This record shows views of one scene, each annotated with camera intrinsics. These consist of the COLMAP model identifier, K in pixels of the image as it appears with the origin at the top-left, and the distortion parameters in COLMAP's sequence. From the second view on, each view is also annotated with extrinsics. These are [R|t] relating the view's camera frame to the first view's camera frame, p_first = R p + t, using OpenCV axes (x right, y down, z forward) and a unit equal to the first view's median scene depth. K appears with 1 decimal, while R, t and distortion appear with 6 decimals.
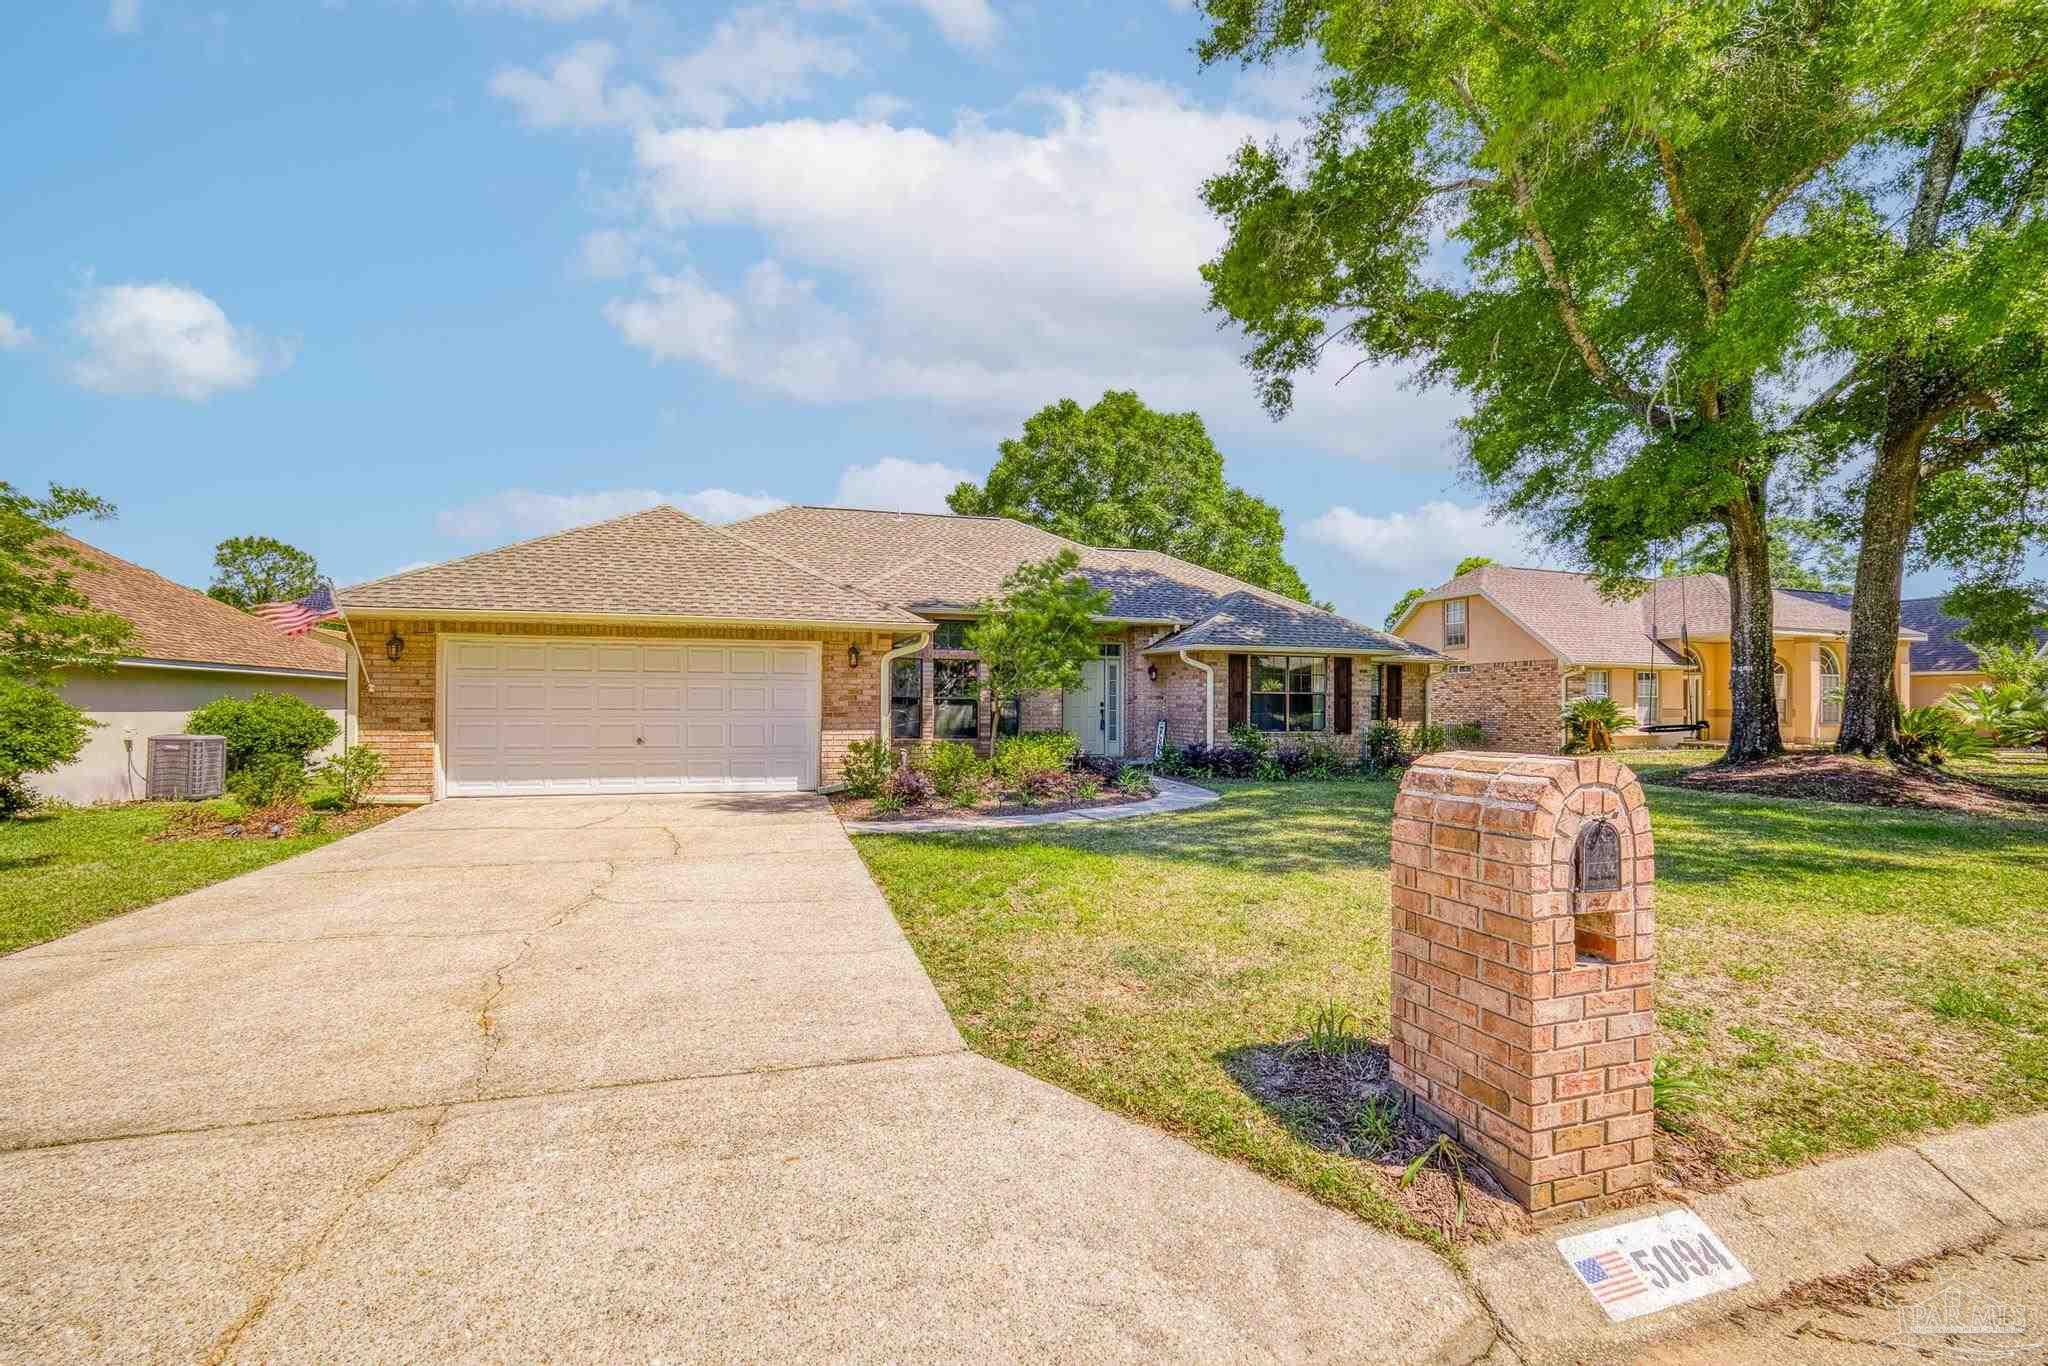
lens RADIAL K [[889.6, 0, 1020.0], [0, 889.6, 699.0], [0, 0, 1]] dist [-0.053671, 0.021569]
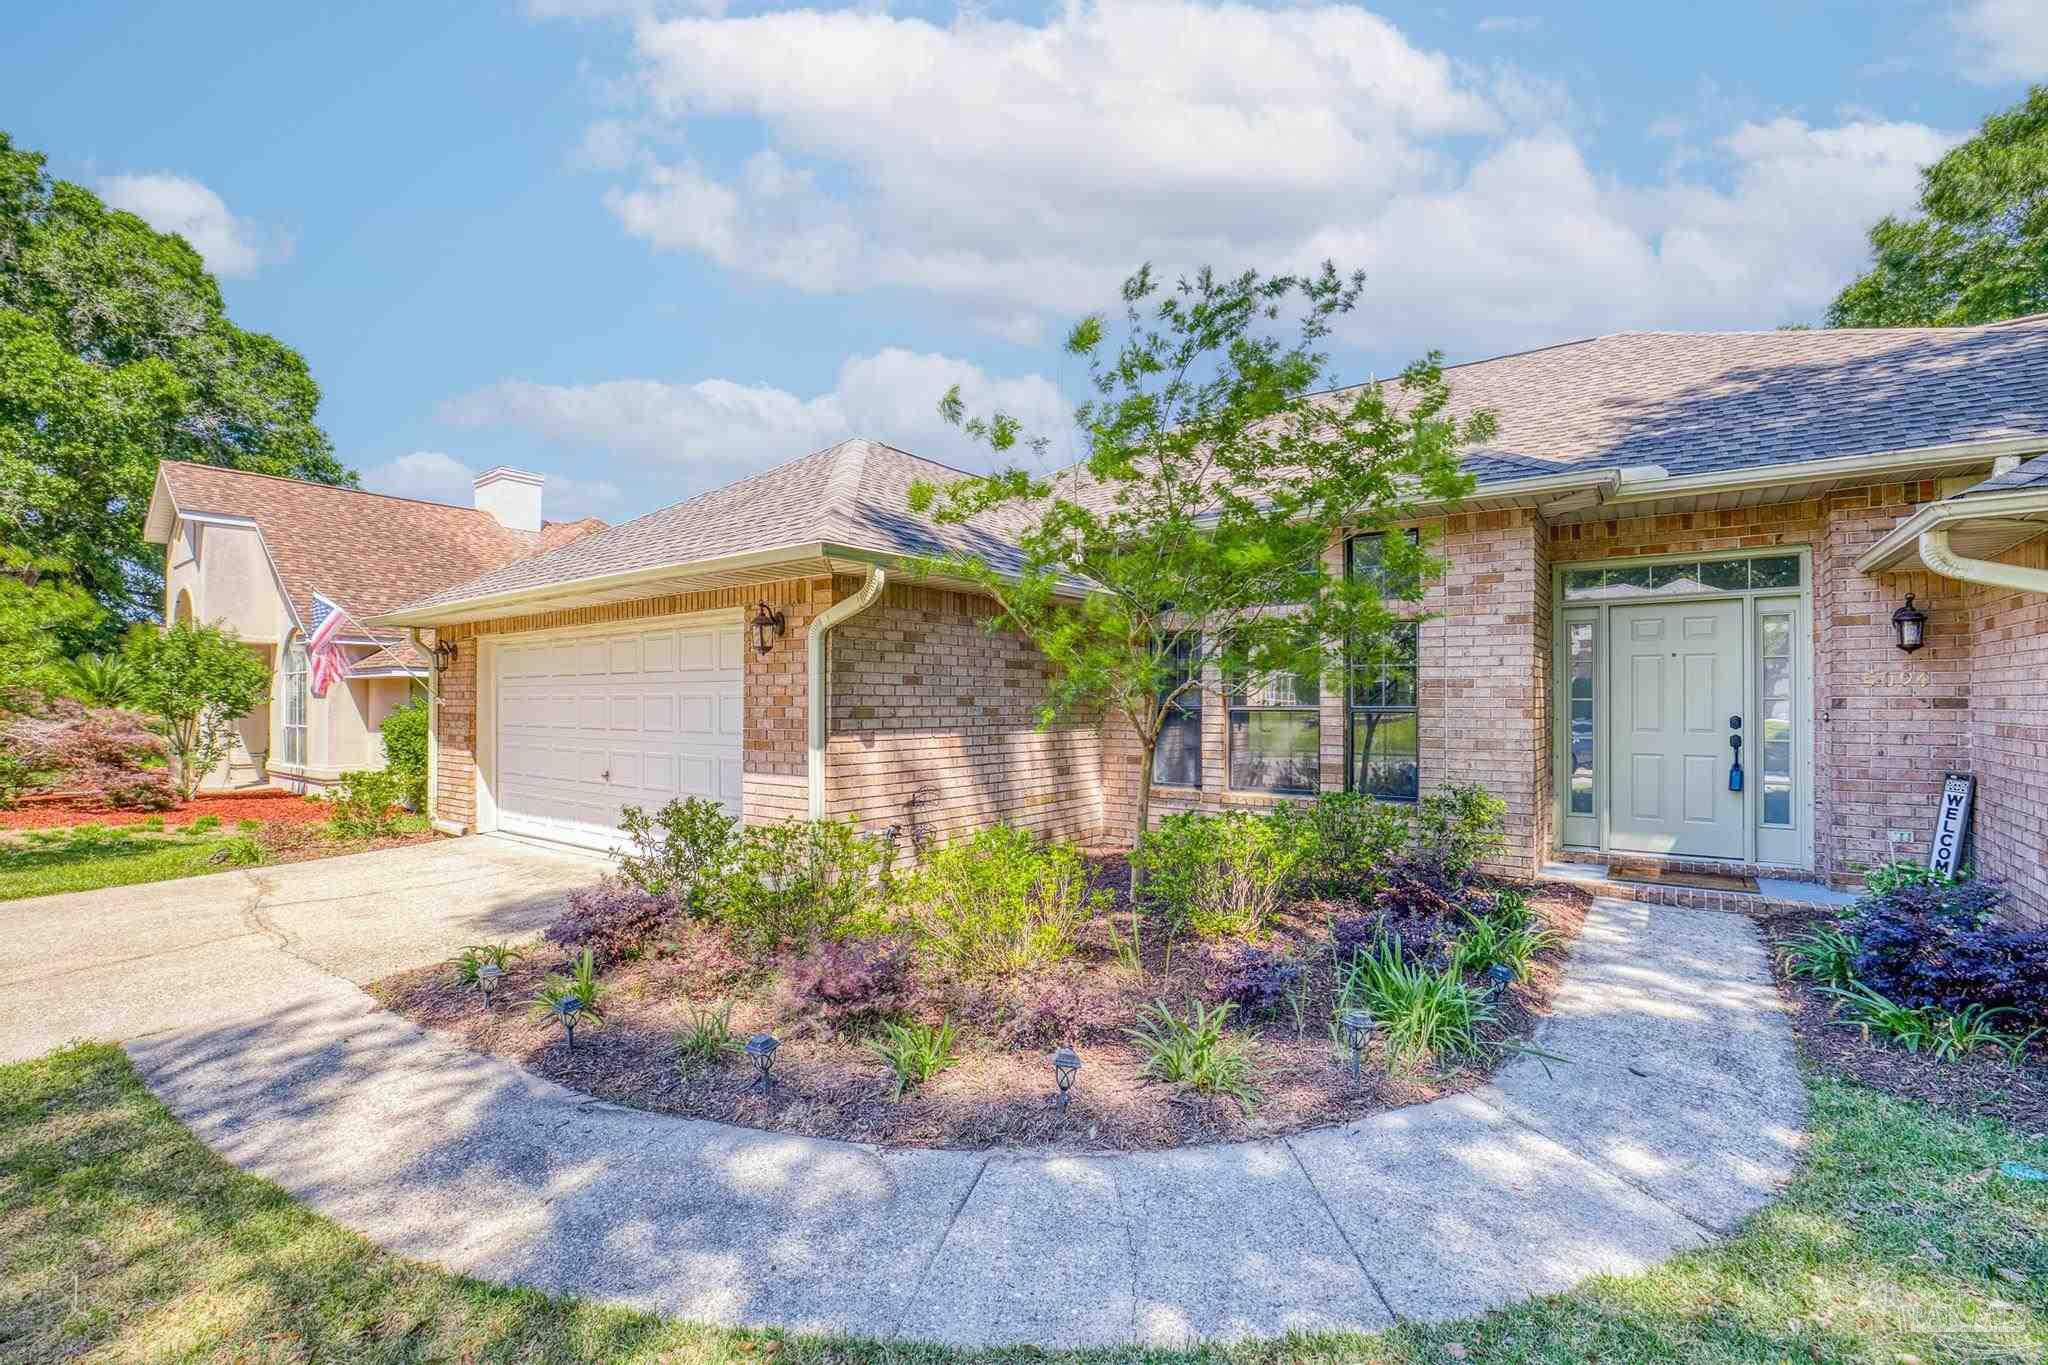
lens RADIAL K [[889.6, 0, 1020.0], [0, 889.6, 698.5], [0, 0, 1]] dist [-0.053671, 0.021569]
pose [[0.598813, -0.012640, -0.800789, 0.271207], [0.006014, 0.999918, -0.011286, -0.002479], [0.800866, 0.001942, 0.598840, 0.738766]]
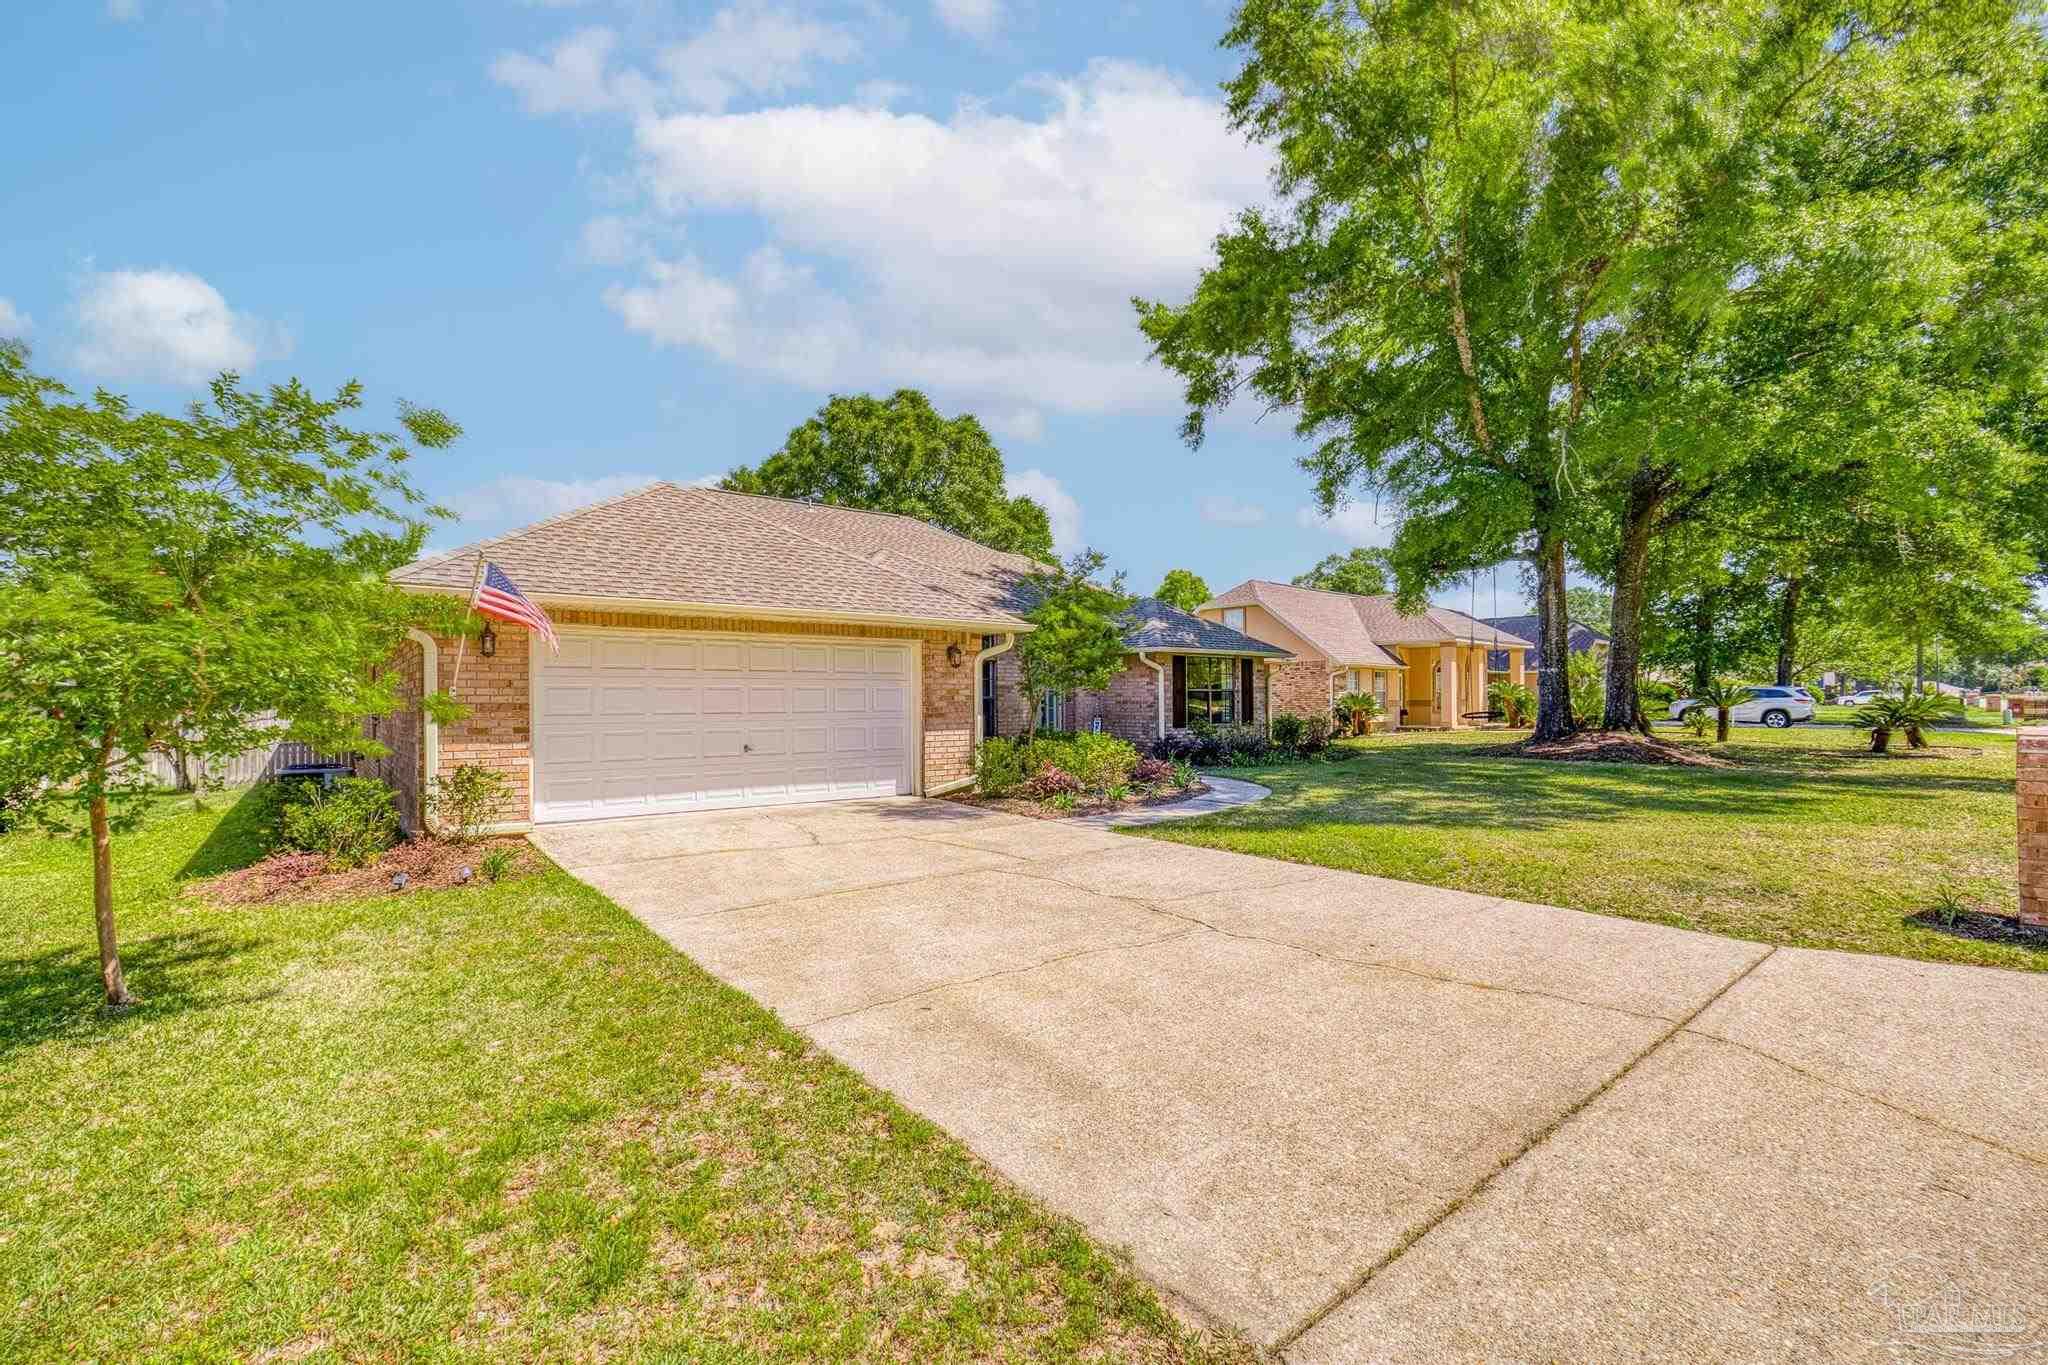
lens RADIAL K [[889.6, 0, 1020.0], [0, 889.6, 698.5], [0, 0, 1]] dist [-0.053671, 0.021569]
pose [[0.923313, -0.009874, 0.383922, -0.453872], [0.009002, 0.999951, 0.004068, -0.003547], [-0.383943, -0.000300, 0.923357, 0.051624]]
